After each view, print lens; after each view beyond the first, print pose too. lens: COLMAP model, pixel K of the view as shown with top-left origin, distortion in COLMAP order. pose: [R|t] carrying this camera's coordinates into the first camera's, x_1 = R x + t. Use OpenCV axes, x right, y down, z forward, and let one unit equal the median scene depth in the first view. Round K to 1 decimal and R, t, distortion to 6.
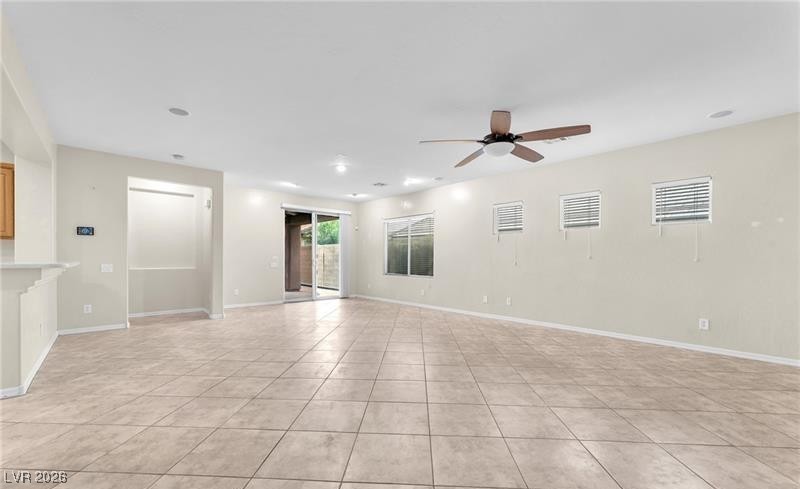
lens RADIAL K [[332.3, 0, 401.3], [0, 332.3, 259.7], [0, 0, 1]] dist [0.002154, -0.000349]
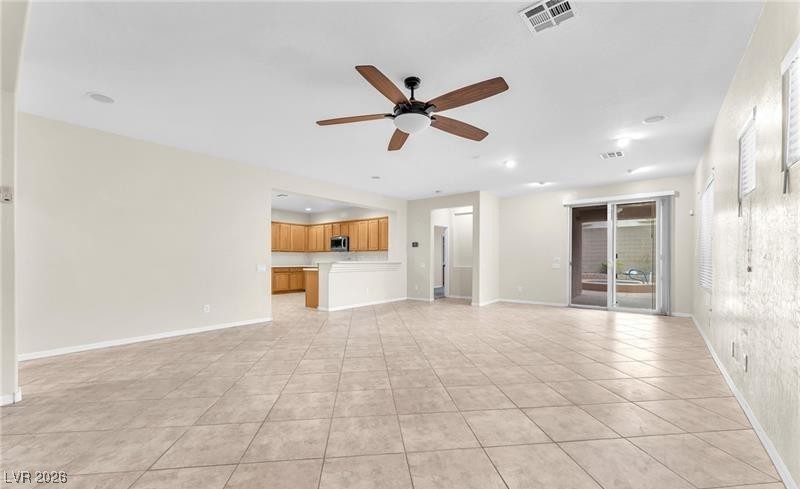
lens RADIAL K [[332.3, 0, 400.9], [0, 332.3, 259.3], [0, 0, 1]] dist [0.002154, -0.000349]
pose [[0.142125, -0.003770, -0.989842, 0.852812], [-0.003221, 0.999986, -0.004272, 0.002759], [0.989843, 0.003795, 0.142111, 0.667299]]
